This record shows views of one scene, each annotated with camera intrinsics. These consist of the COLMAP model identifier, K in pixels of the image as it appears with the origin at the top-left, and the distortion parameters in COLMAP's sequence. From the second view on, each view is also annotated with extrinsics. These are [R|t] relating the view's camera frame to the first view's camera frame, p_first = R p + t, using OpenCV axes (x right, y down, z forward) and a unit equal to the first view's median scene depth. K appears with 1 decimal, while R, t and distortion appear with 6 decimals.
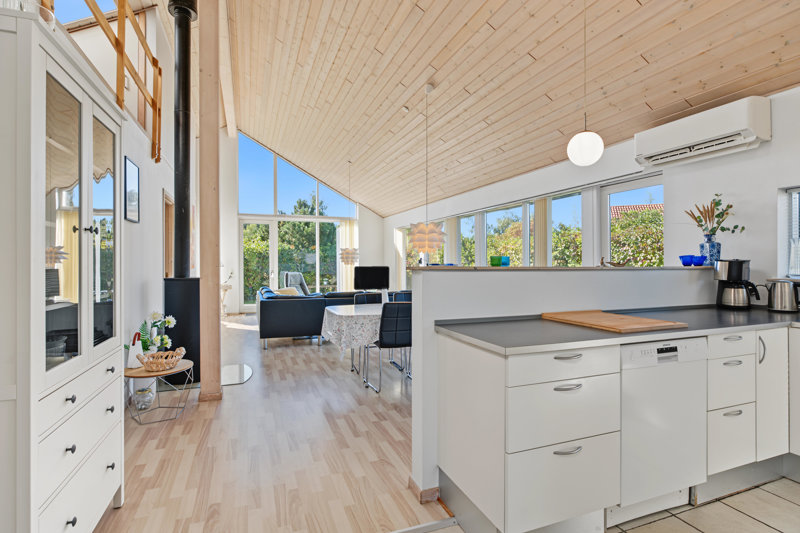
lens RADIAL K [[398.4, 0, 401.2], [0, 398.4, 264.8], [0, 0, 1]] dist [0.002167, -0.000728]
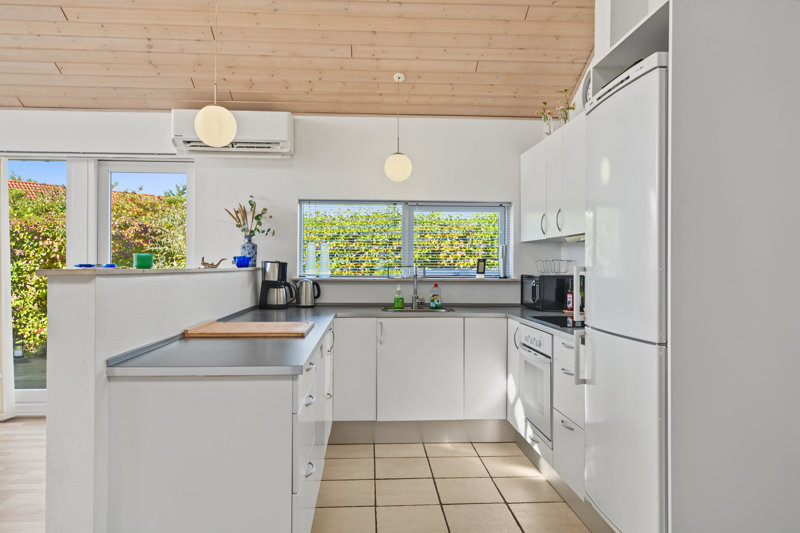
lens RADIAL K [[531.2, 0, 399.9], [0, 531.2, 266.4], [0, 0, 1]] dist [-0.002504, 0.003593]
pose [[0.302686, 0.000642, 0.953090, -0.389608], [-0.002610, 0.999997, 0.000156, -0.000088], [-0.953087, -0.002534, 0.302687, 0.249587]]
